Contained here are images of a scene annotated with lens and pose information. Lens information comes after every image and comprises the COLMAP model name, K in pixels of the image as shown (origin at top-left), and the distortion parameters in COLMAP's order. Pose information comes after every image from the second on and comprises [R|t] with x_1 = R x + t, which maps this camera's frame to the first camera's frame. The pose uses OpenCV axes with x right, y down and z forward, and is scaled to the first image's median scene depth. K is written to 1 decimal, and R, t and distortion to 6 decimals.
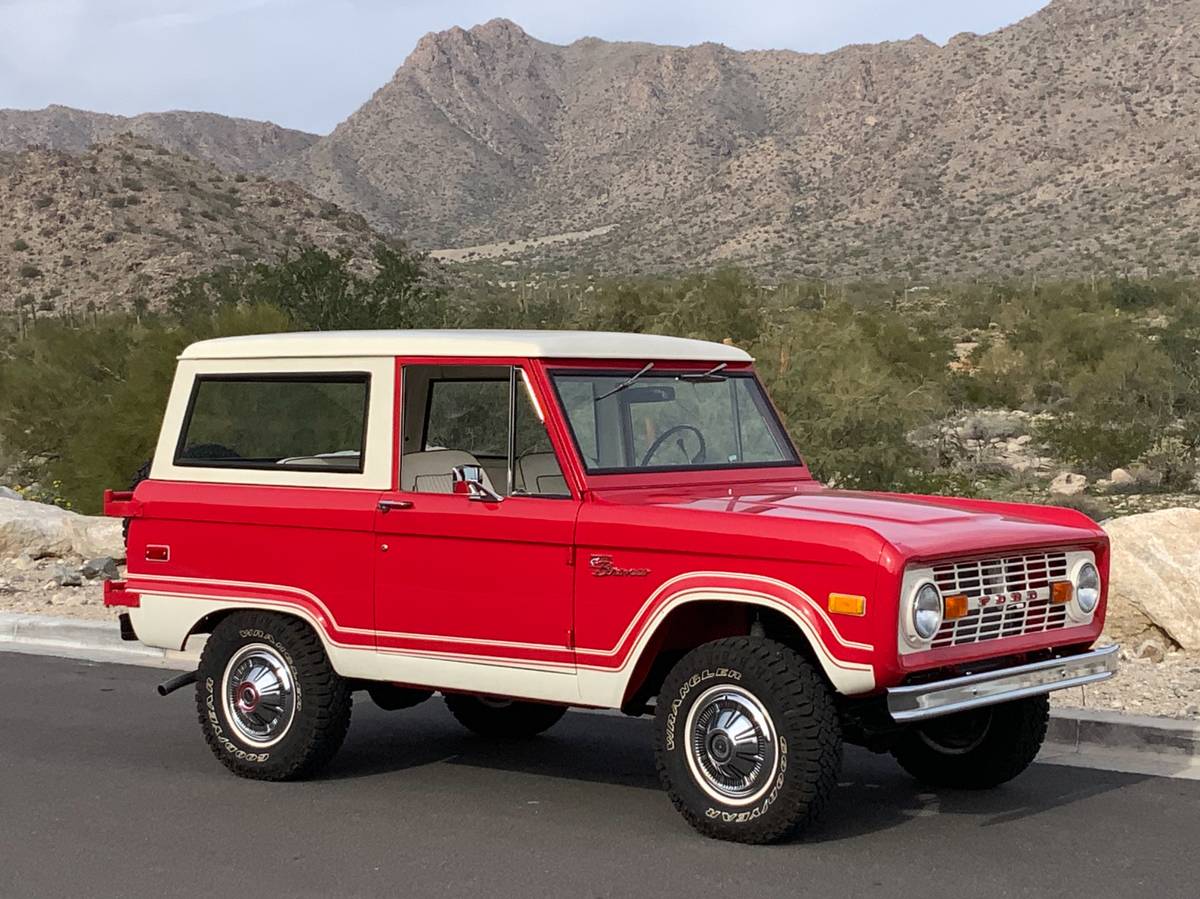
lens RADIAL K [[2394.9, 0, 617.2], [0, 2394.9, 408.2], [0, 0, 1]] dist [0.116394, 0.000000]
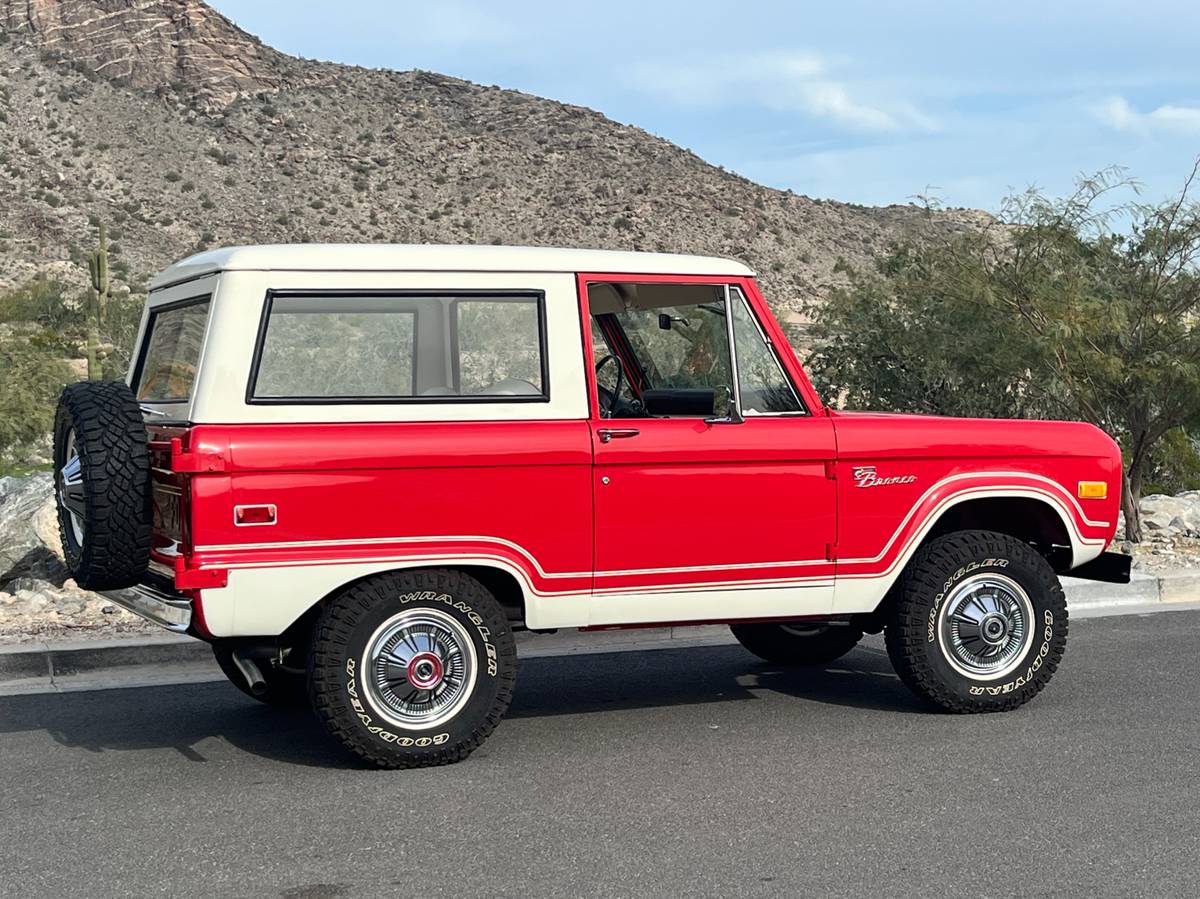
lens RADIAL K [[2110.9, 0, 609.7], [0, 2110.9, 439.8], [0, 0, 1]] dist [0.113700, 0.000000]
pose [[0.488140, -0.033329, 0.872129, -0.732724], [0.022265, 0.999421, 0.025732, 0.019962], [-0.872481, 0.006857, 0.488599, 0.551442]]
